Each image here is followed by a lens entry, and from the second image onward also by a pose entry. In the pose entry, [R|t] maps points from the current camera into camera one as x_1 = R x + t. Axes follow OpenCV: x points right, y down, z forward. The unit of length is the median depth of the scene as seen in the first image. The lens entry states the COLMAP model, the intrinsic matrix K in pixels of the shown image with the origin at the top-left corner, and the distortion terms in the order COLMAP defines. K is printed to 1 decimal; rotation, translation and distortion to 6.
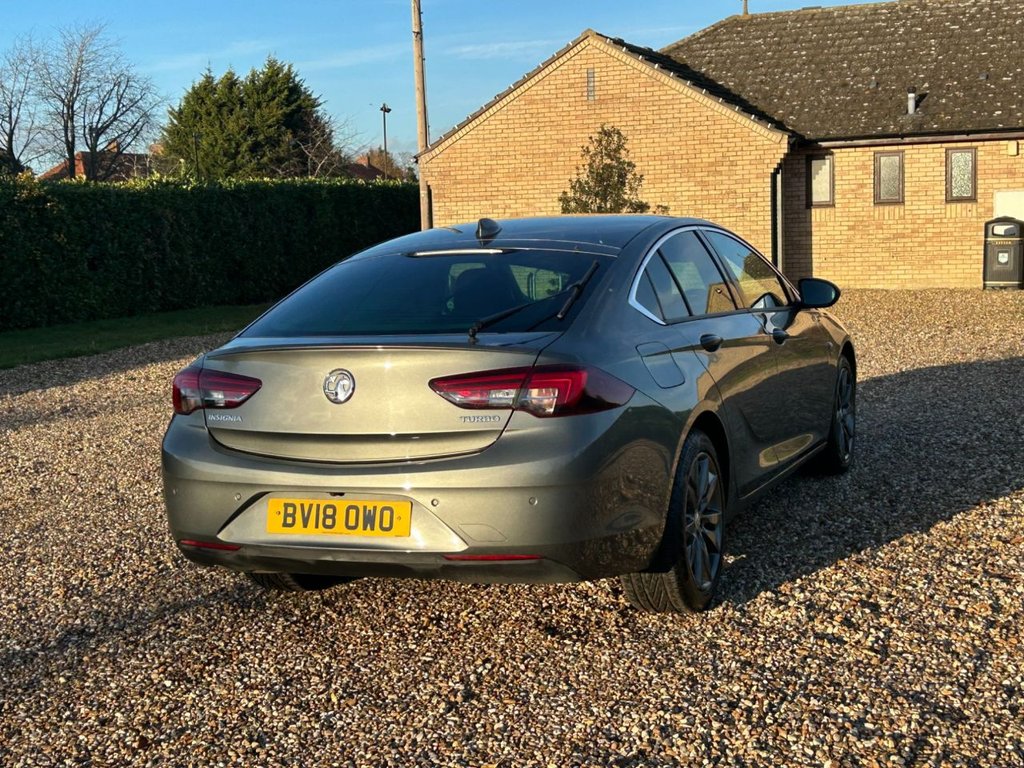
lens RADIAL K [[1409.7, 0, 525.2], [0, 1409.7, 385.8], [0, 0, 1]] dist [0.067036, 0.000000]
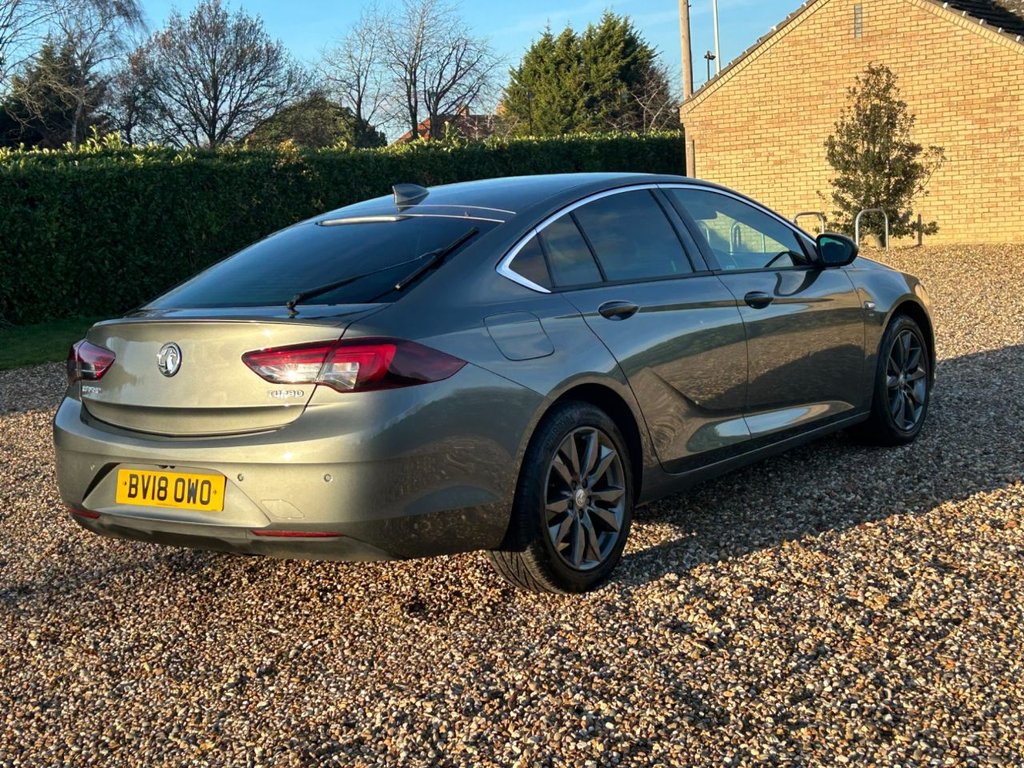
lens RADIAL K [[1409.7, 0, 515.3], [0, 1409.7, 404.6], [0, 0, 1]] dist [0.067036, 0.000000]
pose [[0.969603, 0.006046, -0.244608, 0.058722], [0.005380, 0.998926, 0.046020, -0.002143], [0.244624, -0.045937, 0.968529, 0.013384]]
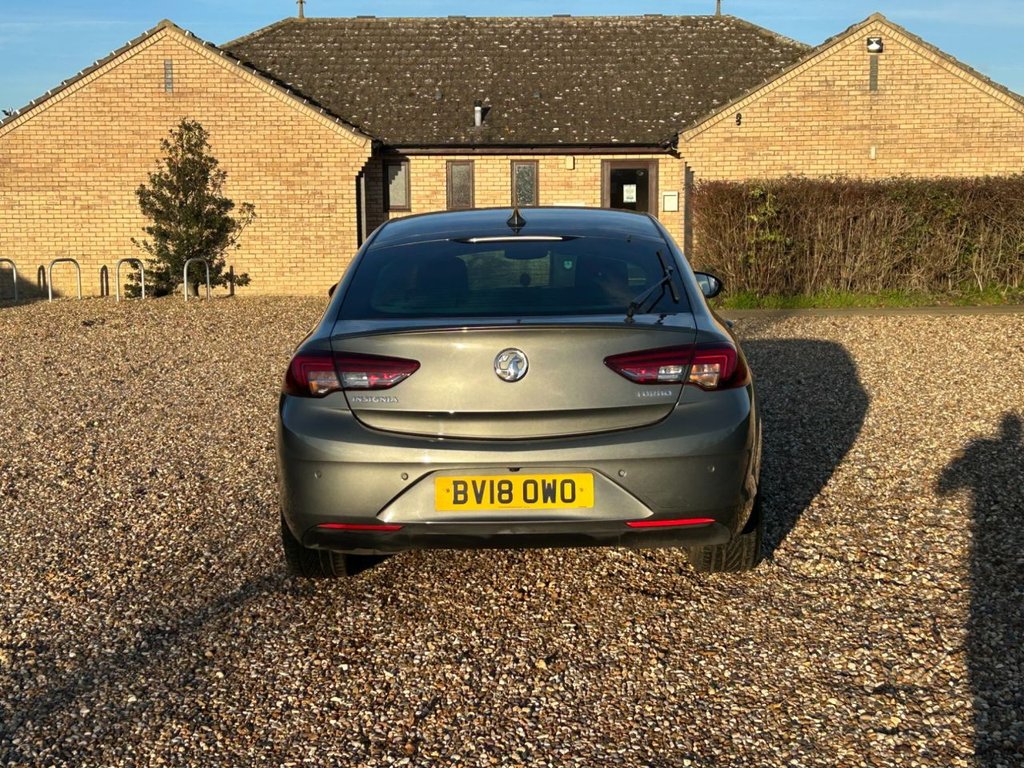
lens RADIAL K [[1409.7, 0, 515.0], [0, 1409.7, 381.7], [0, 0, 1]] dist [0.067036, 0.000000]
pose [[0.935460, -0.012968, 0.353195, -0.080978], [0.014703, 0.999889, -0.002229, 0.002403], [-0.353127, 0.007278, 0.935547, 0.005470]]
